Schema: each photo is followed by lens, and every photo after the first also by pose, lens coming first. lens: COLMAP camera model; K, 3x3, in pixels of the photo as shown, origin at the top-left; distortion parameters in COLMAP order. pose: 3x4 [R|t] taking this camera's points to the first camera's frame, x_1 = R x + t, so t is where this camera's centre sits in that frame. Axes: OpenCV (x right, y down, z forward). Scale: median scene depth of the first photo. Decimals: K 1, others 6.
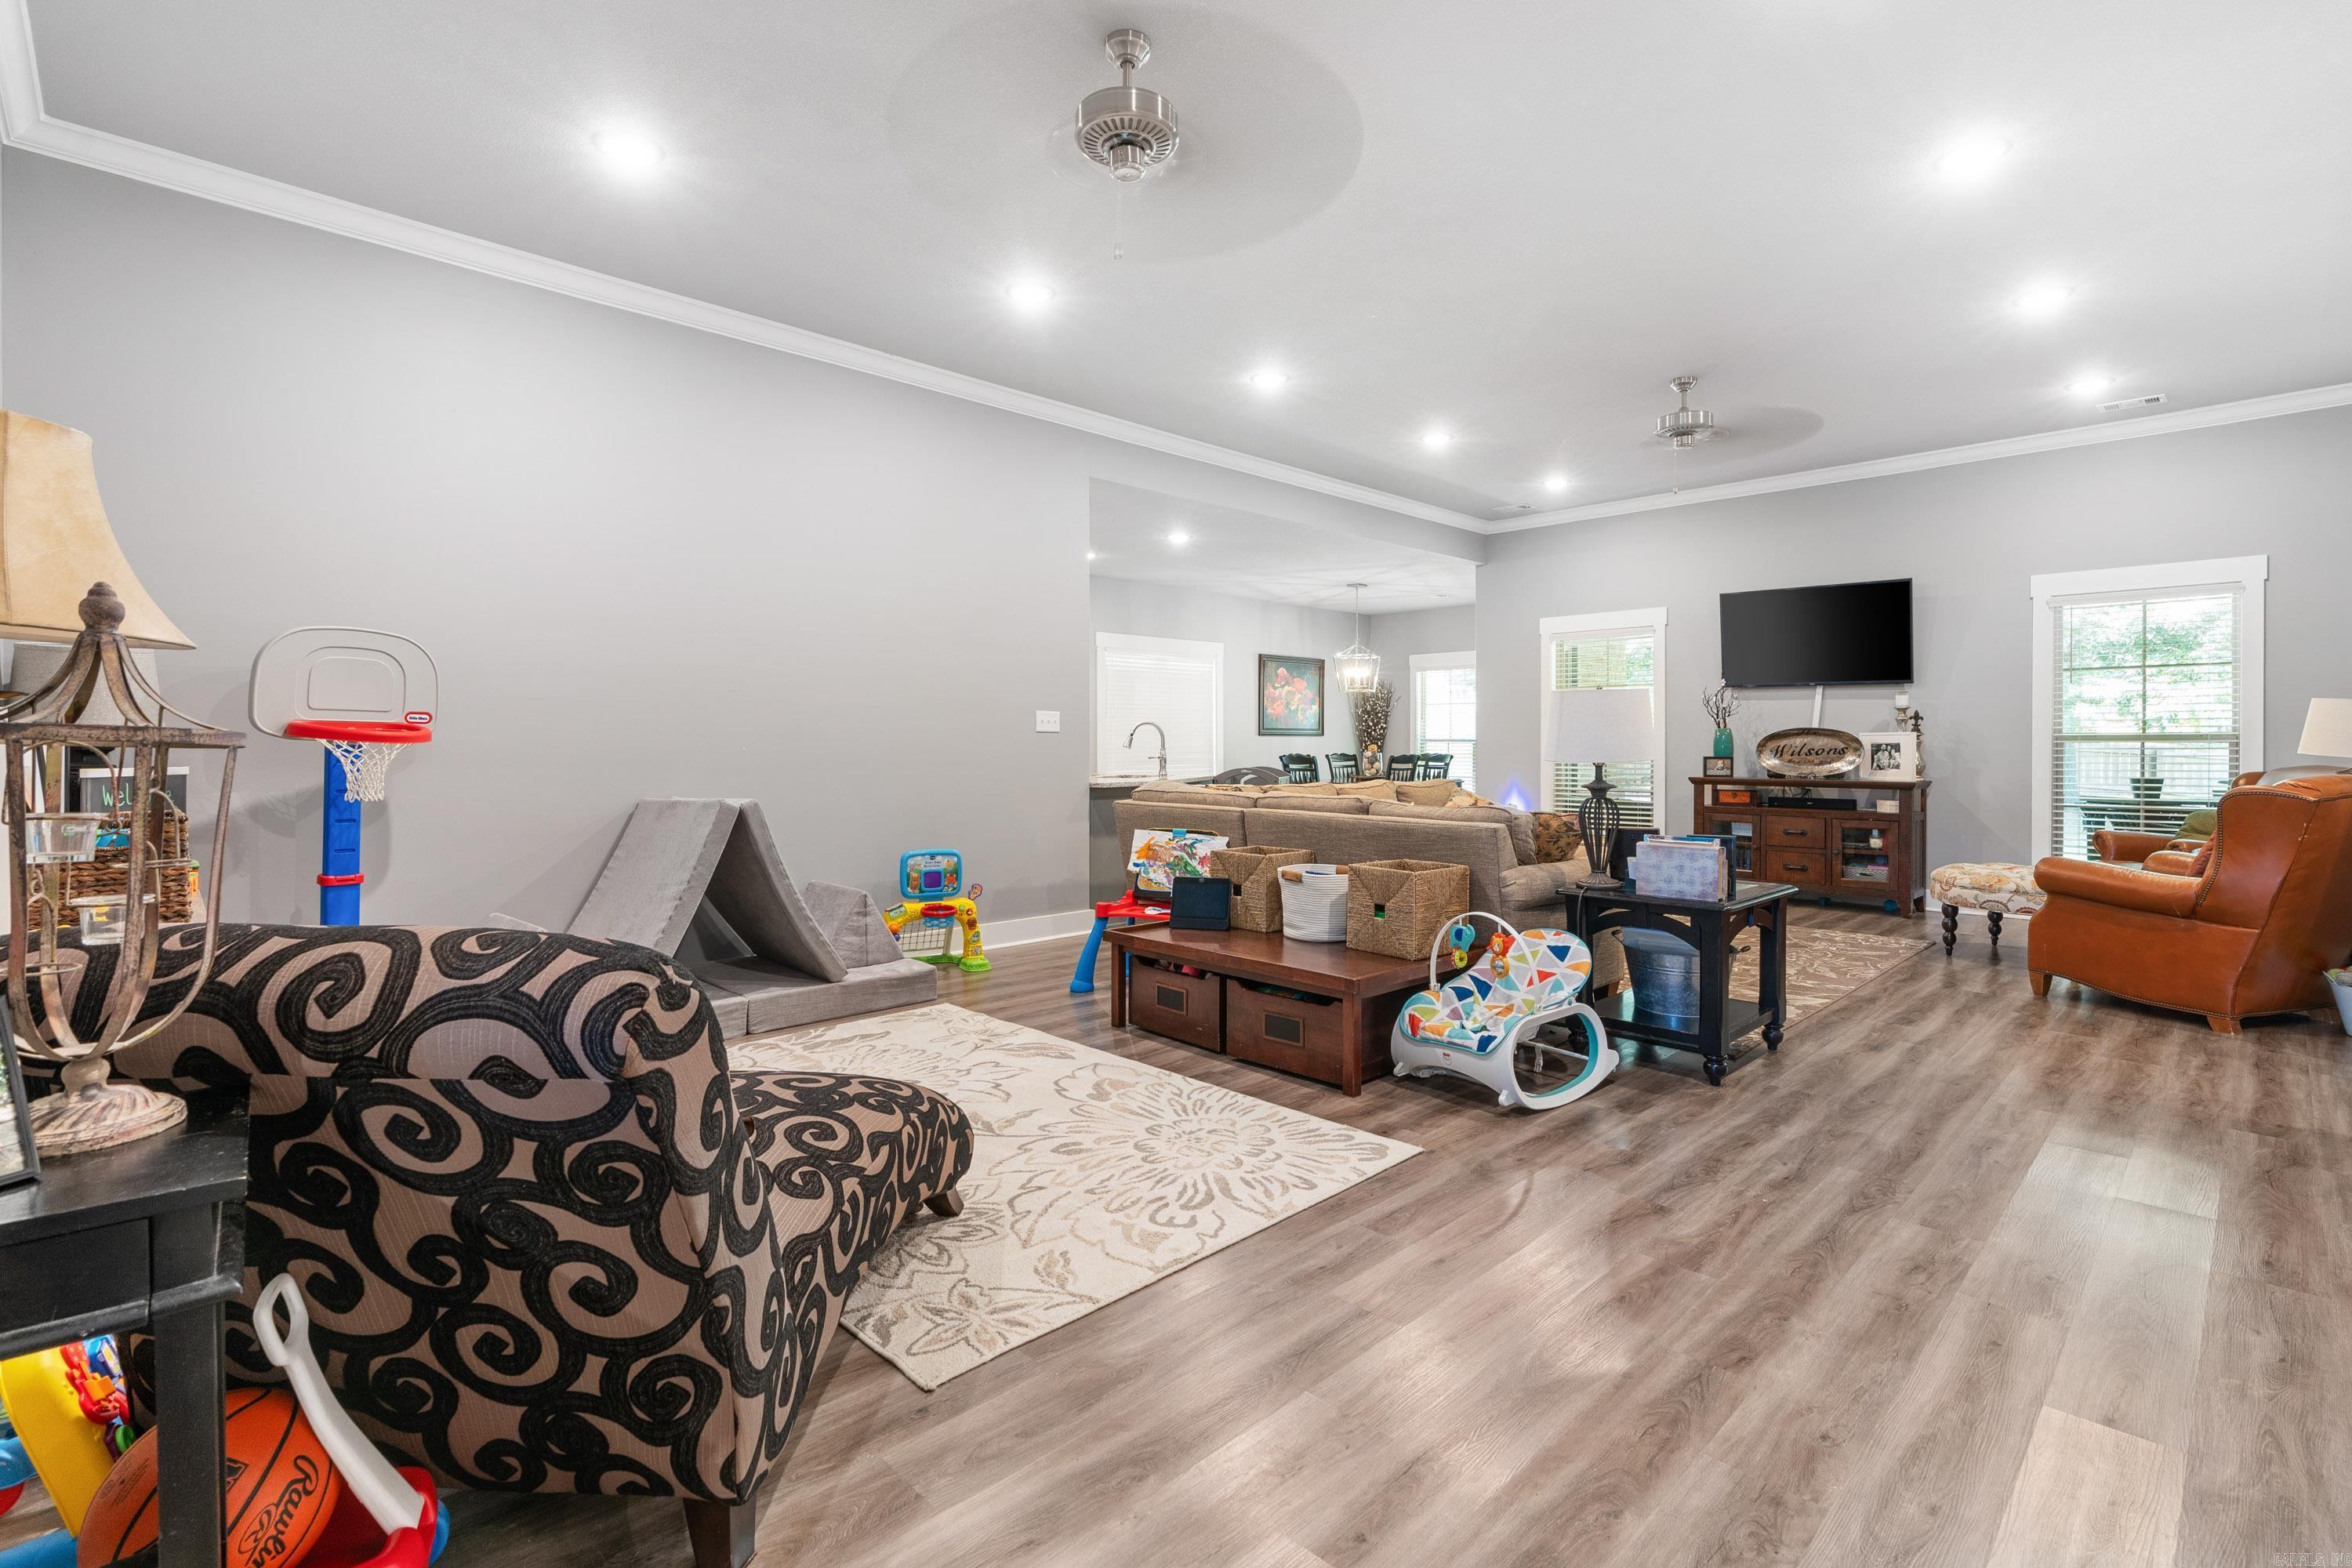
lens RADIAL K [[1065.0, 0, 1204.2], [0, 1065.0, 748.3], [0, 0, 1]] dist [-0.002490, -0.000311]
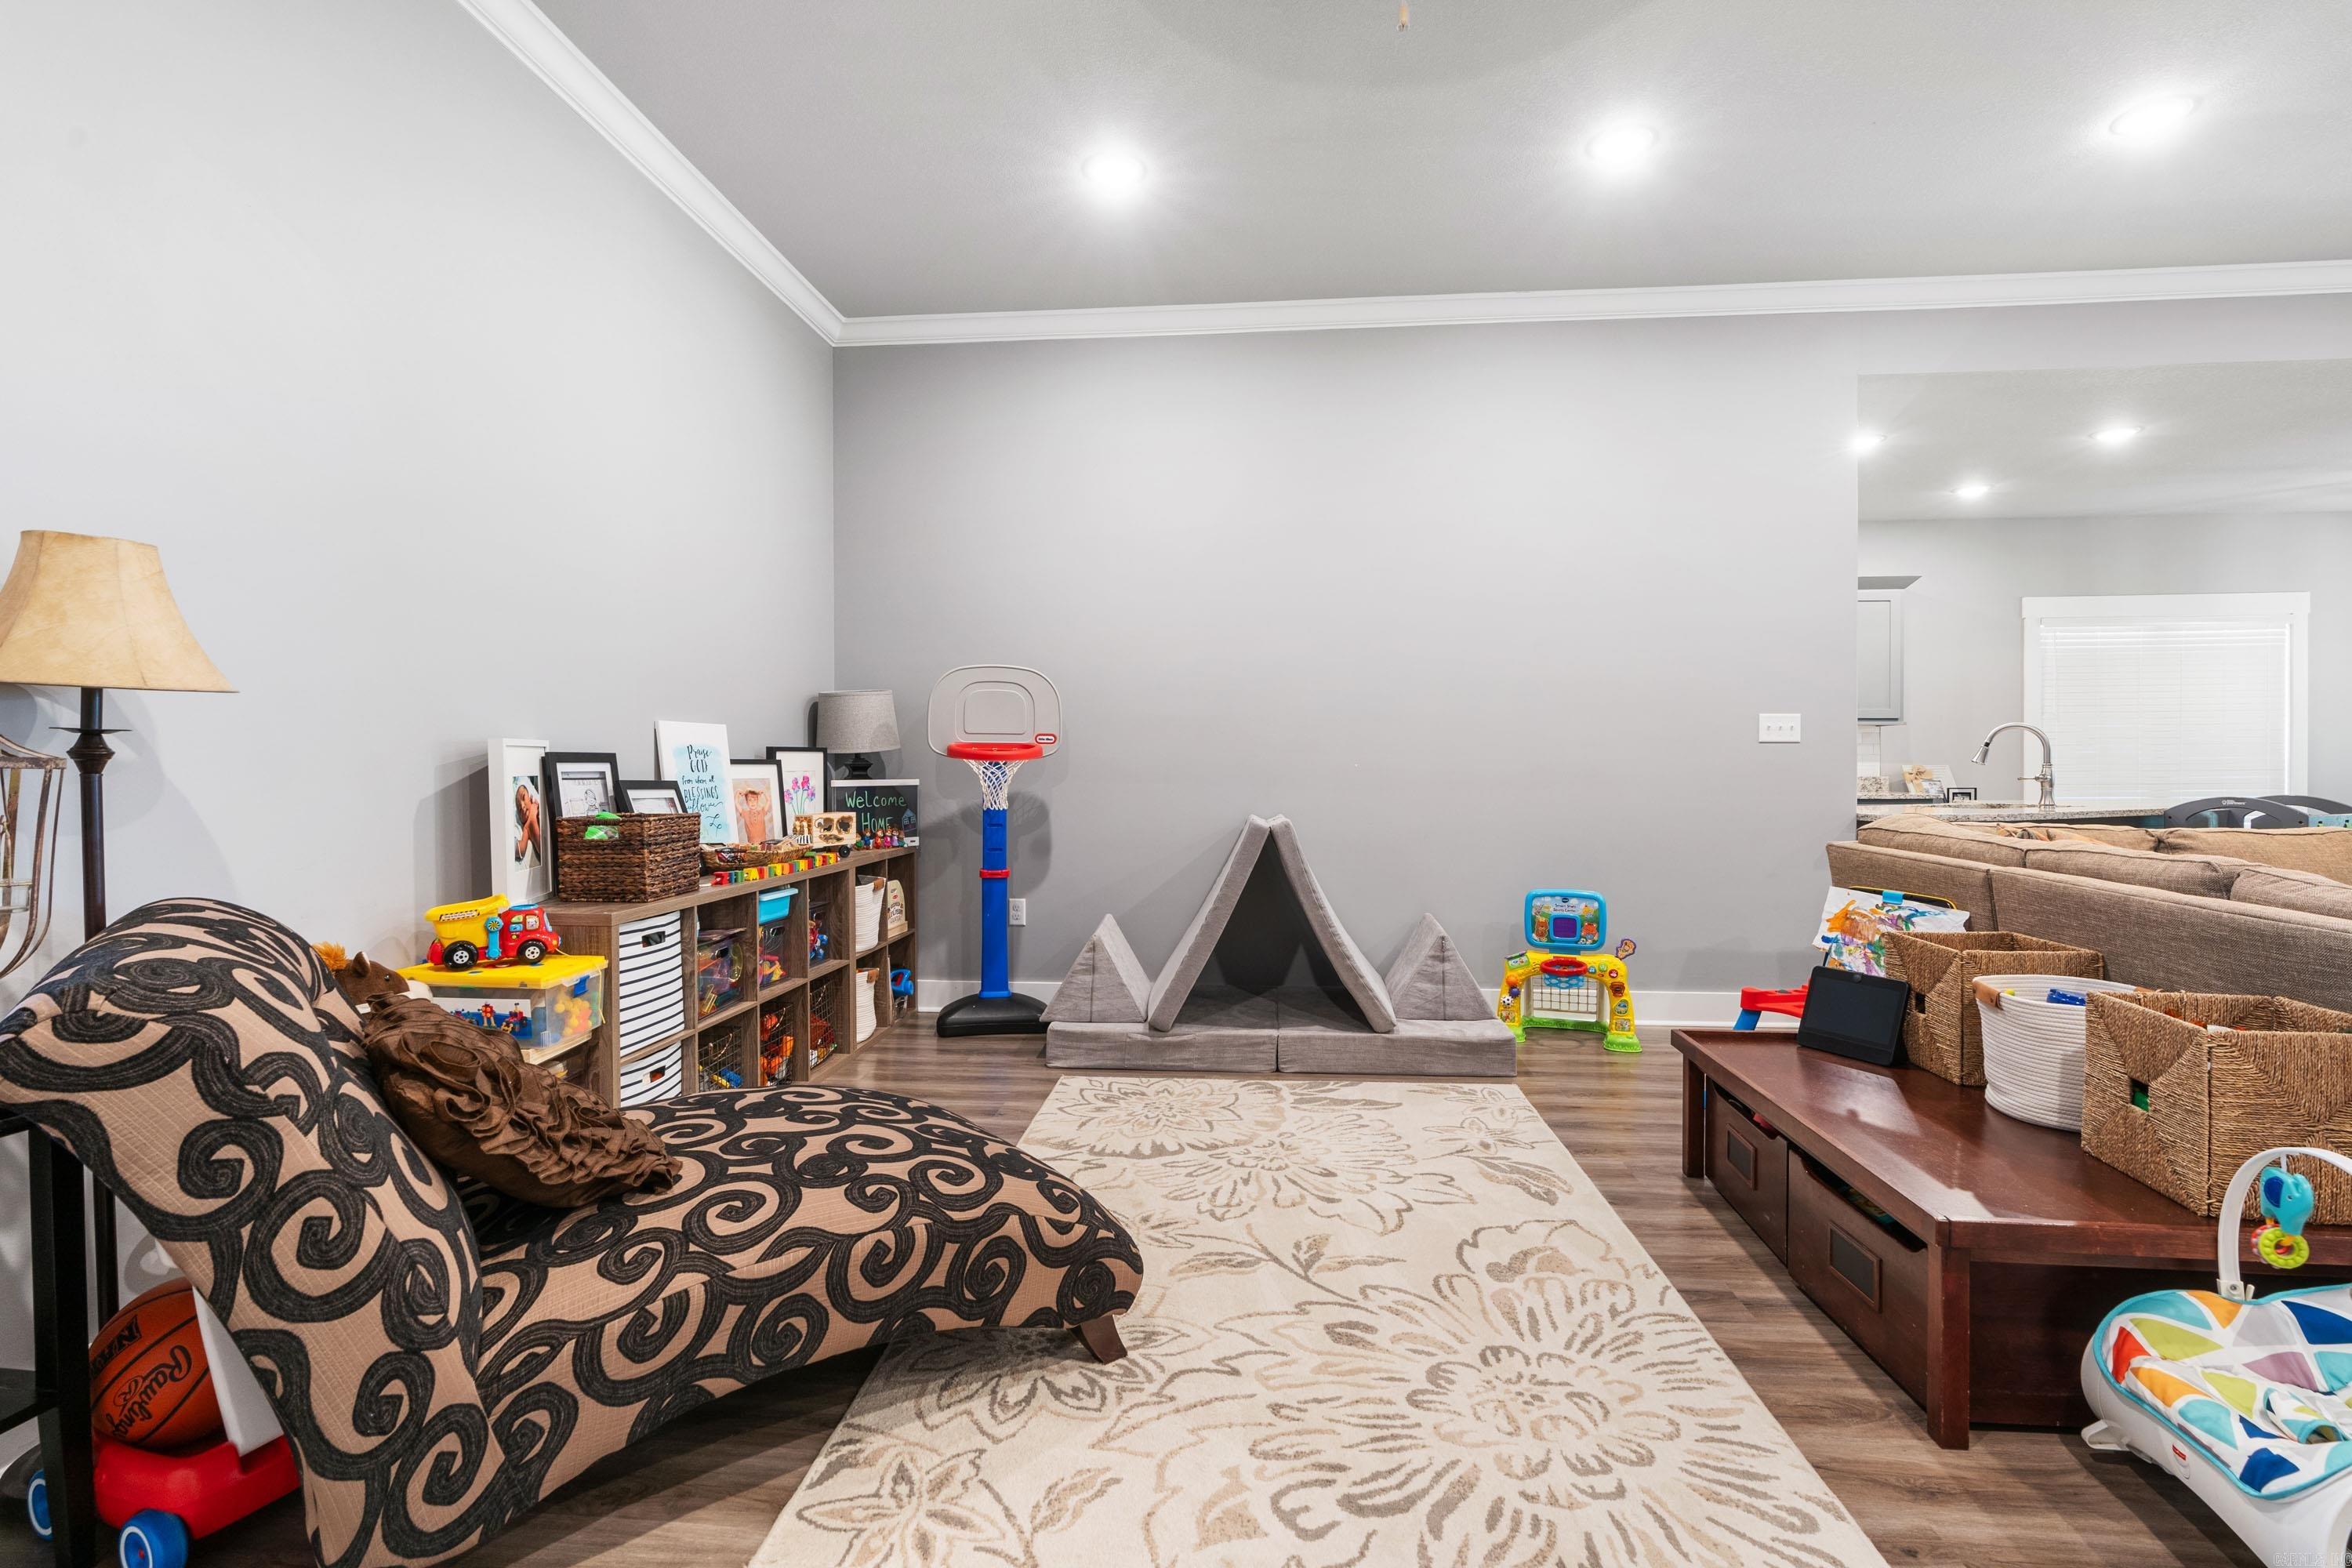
lens RADIAL K [[1090.4, 0, 1280.2], [0, 1090.4, 775.2], [0, 0, 1]] dist [-0.006758, 0.001802]
pose [[0.644795, 0.006605, -0.764327, 0.322945], [0.001292, 0.999952, 0.009731, -0.000574], [0.764355, -0.007262, 0.644755, 0.411850]]
